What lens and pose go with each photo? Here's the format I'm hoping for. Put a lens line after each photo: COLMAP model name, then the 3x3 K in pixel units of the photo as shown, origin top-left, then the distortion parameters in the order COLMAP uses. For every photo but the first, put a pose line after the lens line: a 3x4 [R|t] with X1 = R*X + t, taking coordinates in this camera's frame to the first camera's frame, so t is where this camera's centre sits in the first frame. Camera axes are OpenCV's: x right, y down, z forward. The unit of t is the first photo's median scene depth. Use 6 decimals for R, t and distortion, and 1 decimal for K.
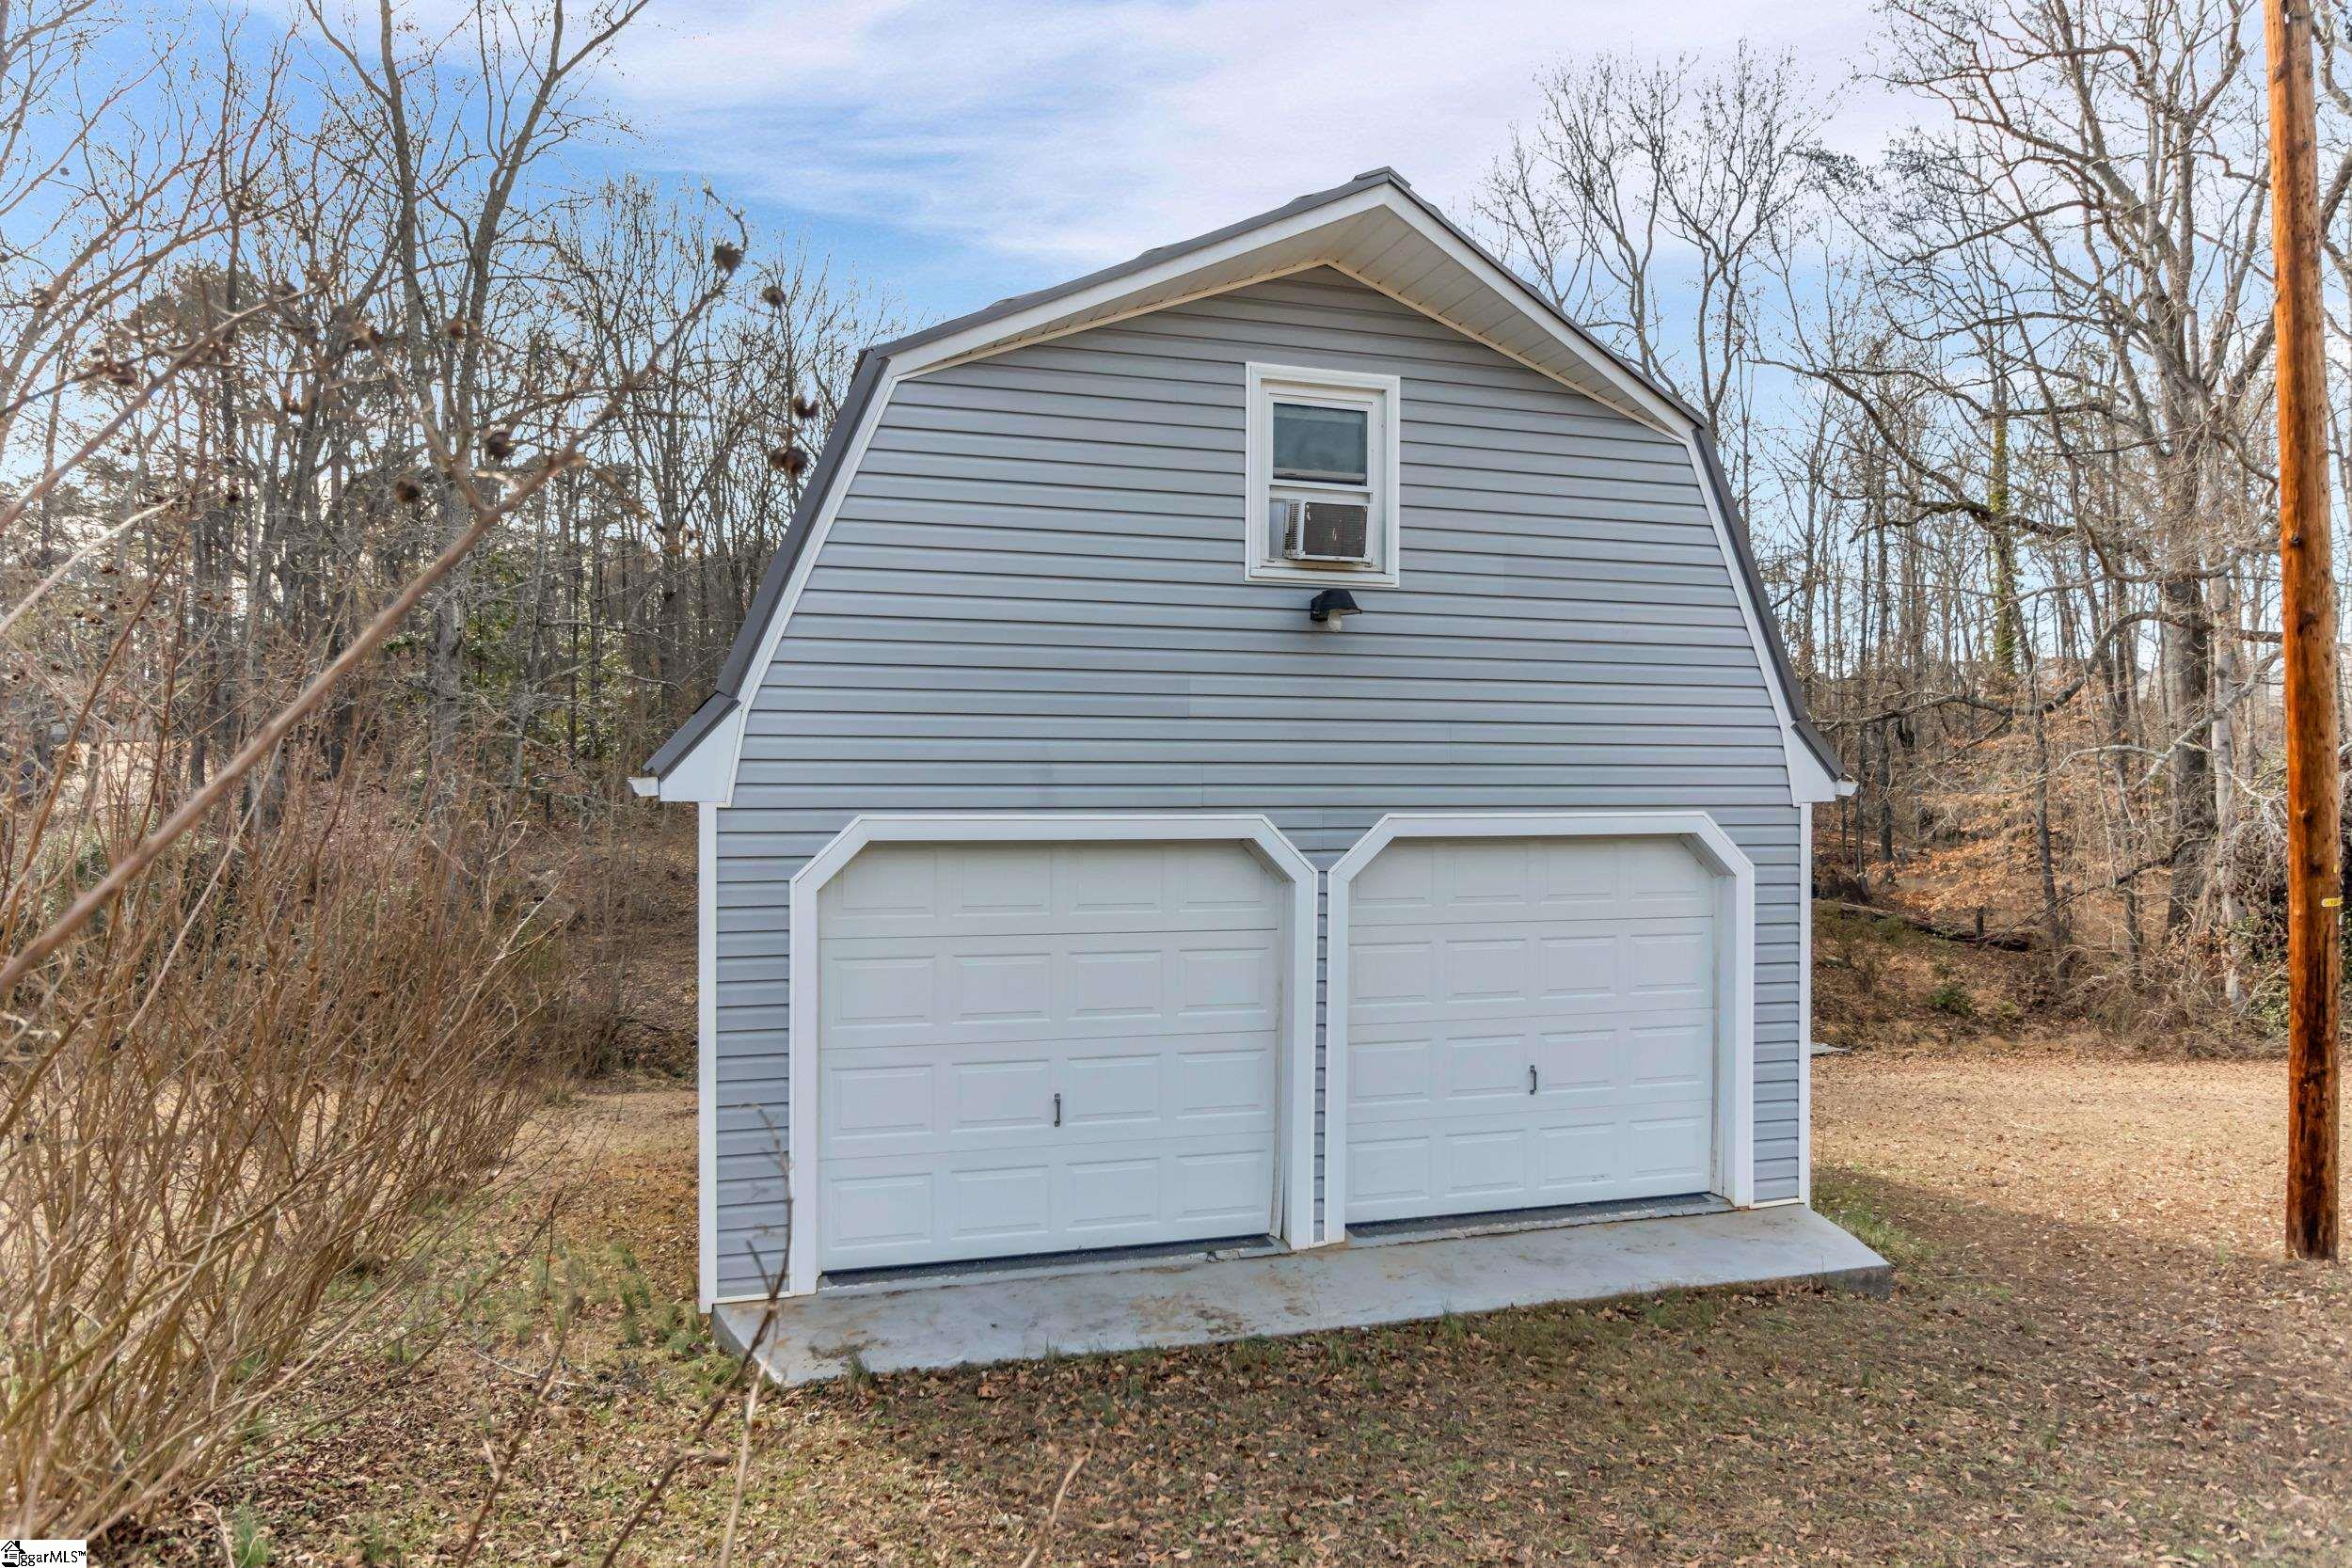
lens RADIAL K [[1423.7, 0, 1176.3], [0, 1423.7, 787.8], [0, 0, 1]] dist [-0.003743, -0.000502]
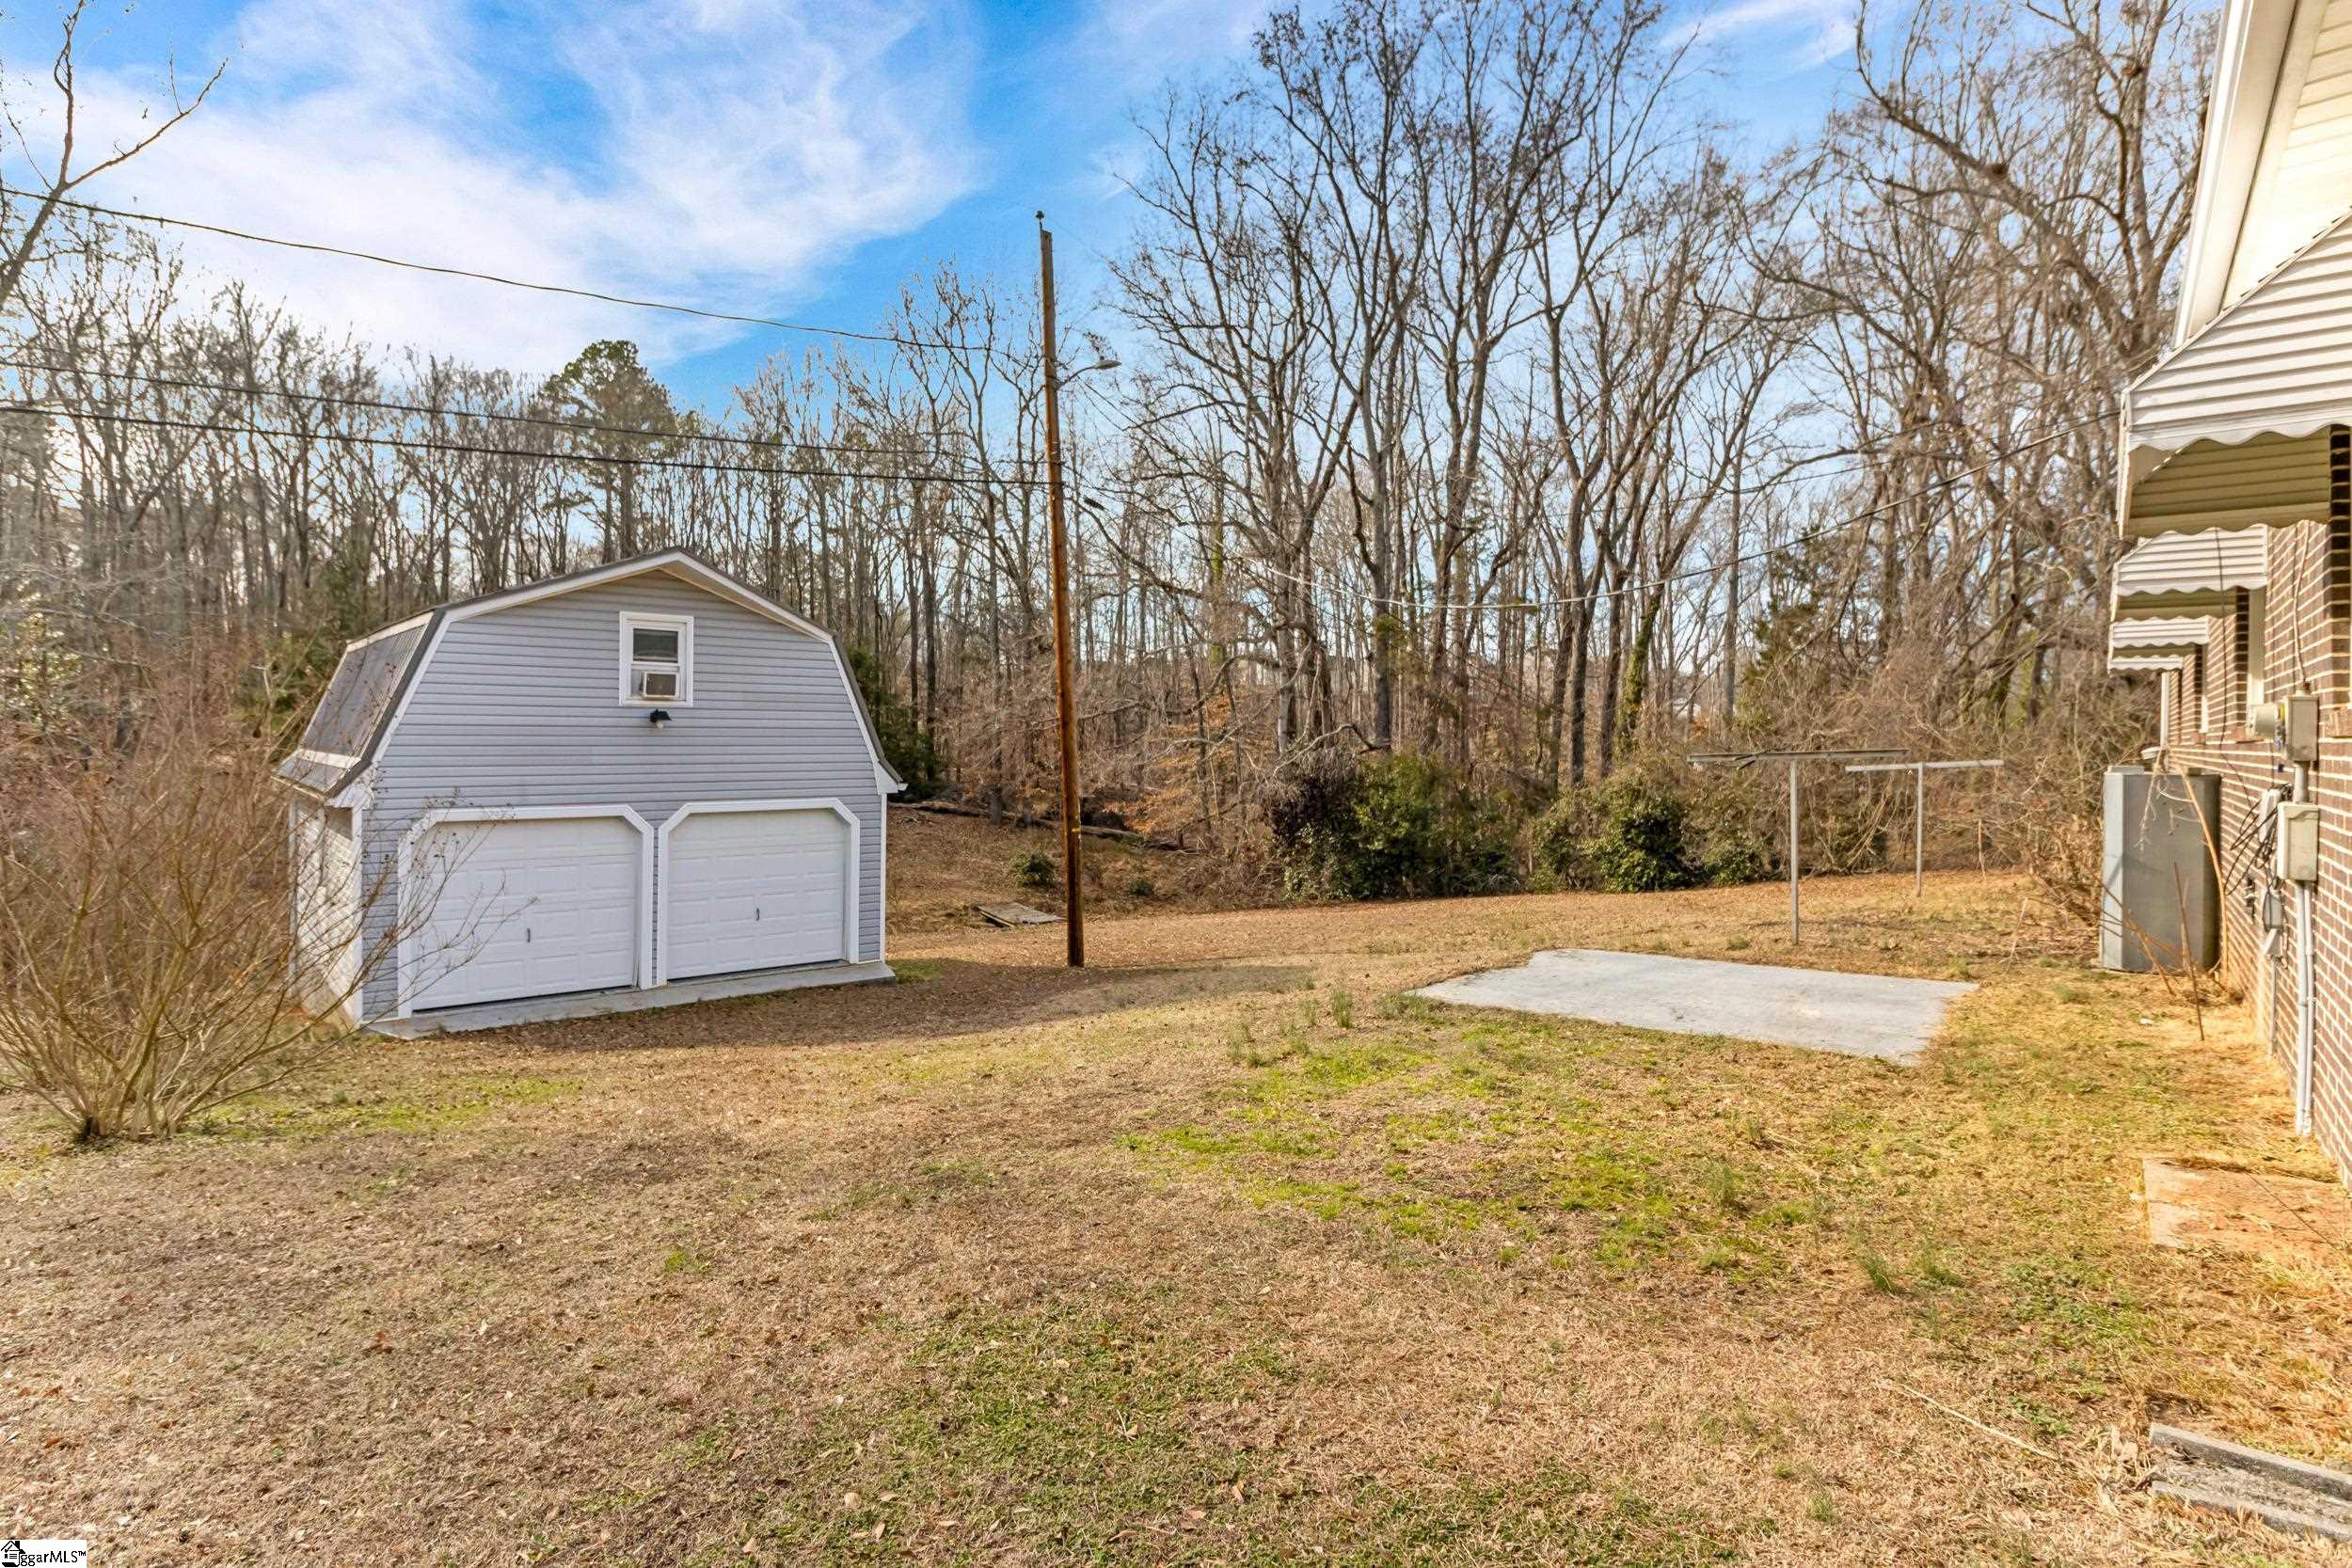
lens RADIAL K [[1231.8, 0, 1194.1], [0, 1231.8, 746.5], [0, 0, 1]] dist [-0.001950, -0.000806]
pose [[0.914885, 0.000705, 0.403713, 0.094254], [-0.004917, 0.999944, 0.009397, -0.099562], [-0.403684, -0.010582, 0.914837, -1.209386]]
